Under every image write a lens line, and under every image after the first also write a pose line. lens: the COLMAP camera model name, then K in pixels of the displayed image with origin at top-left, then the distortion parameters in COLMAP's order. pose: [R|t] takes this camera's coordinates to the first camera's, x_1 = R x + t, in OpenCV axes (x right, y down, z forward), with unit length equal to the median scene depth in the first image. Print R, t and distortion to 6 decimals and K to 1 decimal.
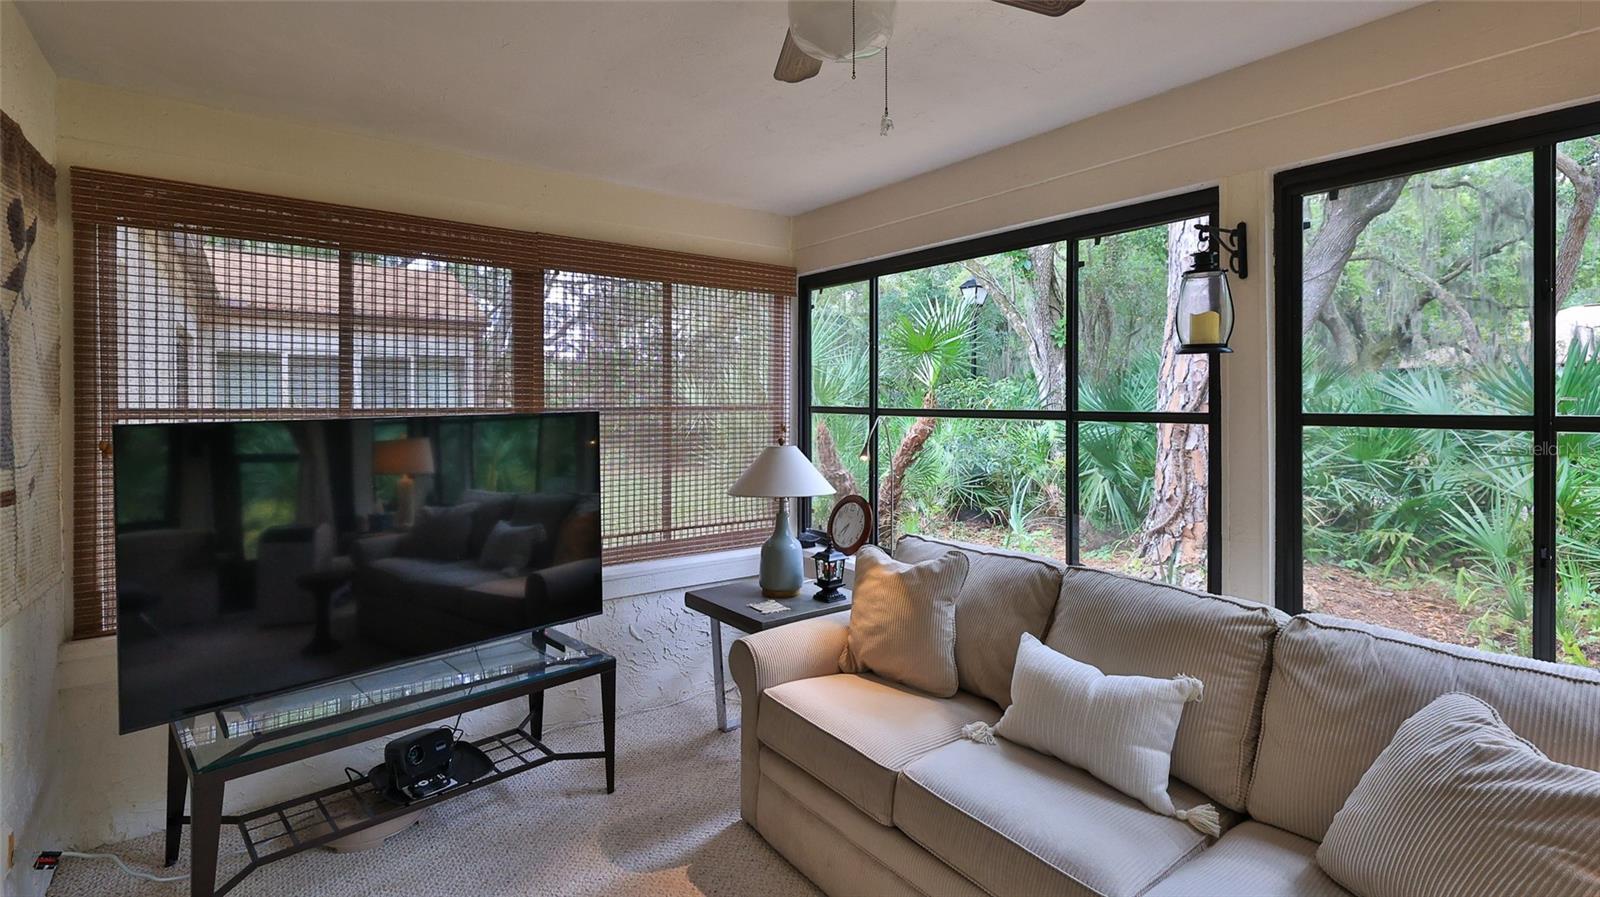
lens RADIAL K [[729.1, 0, 831.0], [0, 729.1, 400.5], [0, 0, 1]] dist [0.004873, 0.000484]
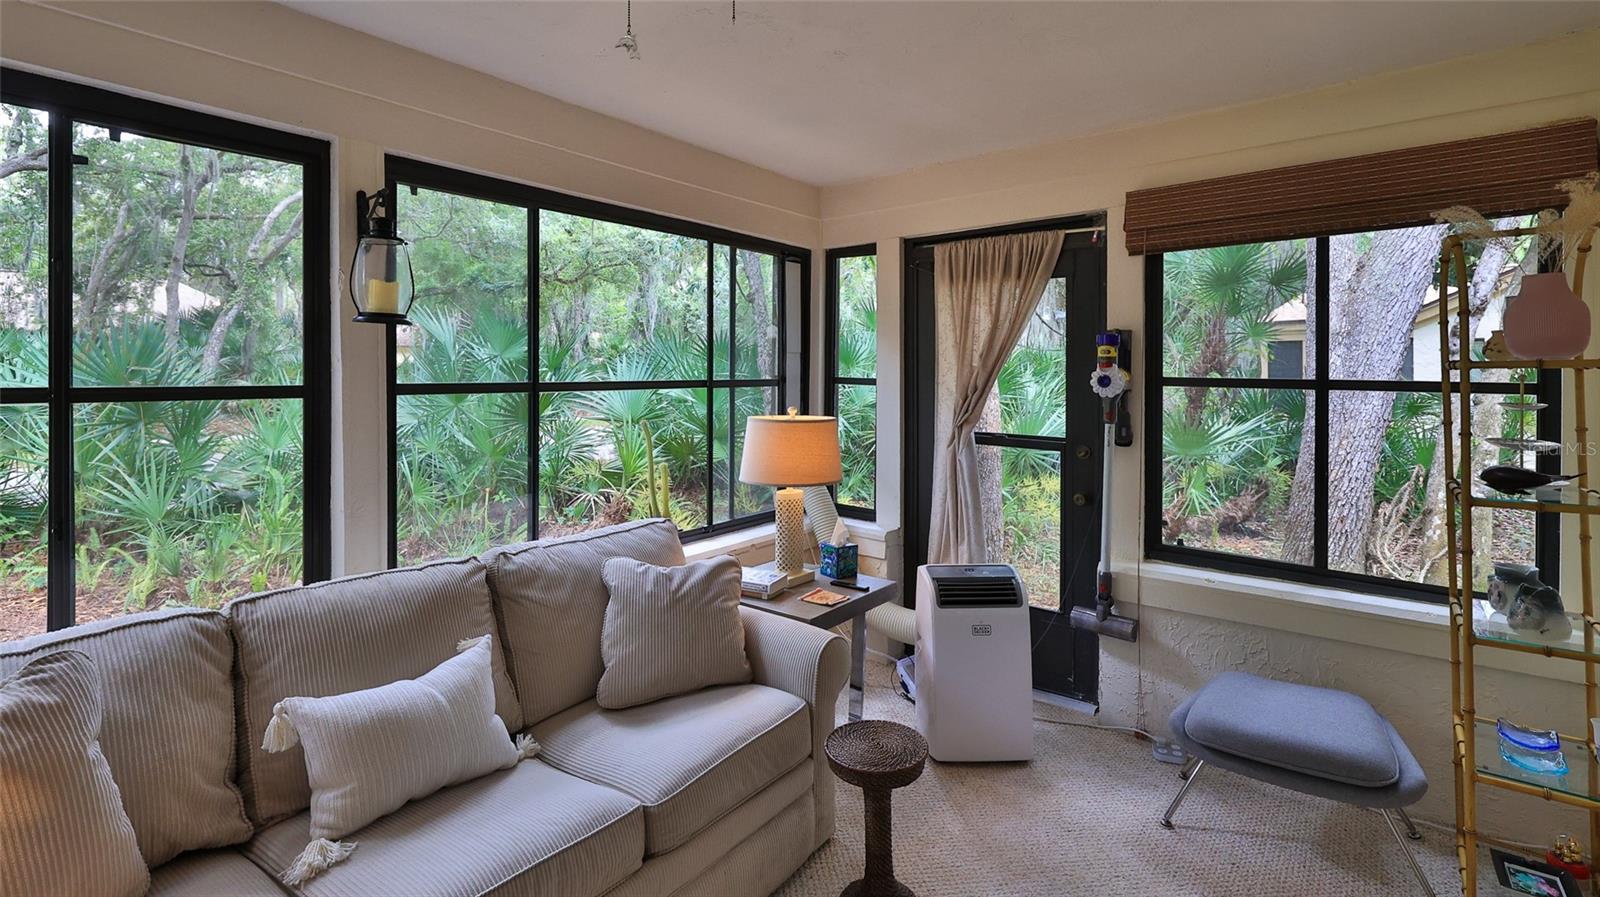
lens RADIAL K [[729.1, 0, 779.7], [0, 729.1, 363.9], [0, 0, 1]] dist [0.004873, 0.000484]
pose [[-0.246528, 0.005806, 0.969118, -0.556922], [0.001122, 0.999983, -0.005705, -0.003952], [-0.969135, -0.000319, -0.246530, 0.727484]]
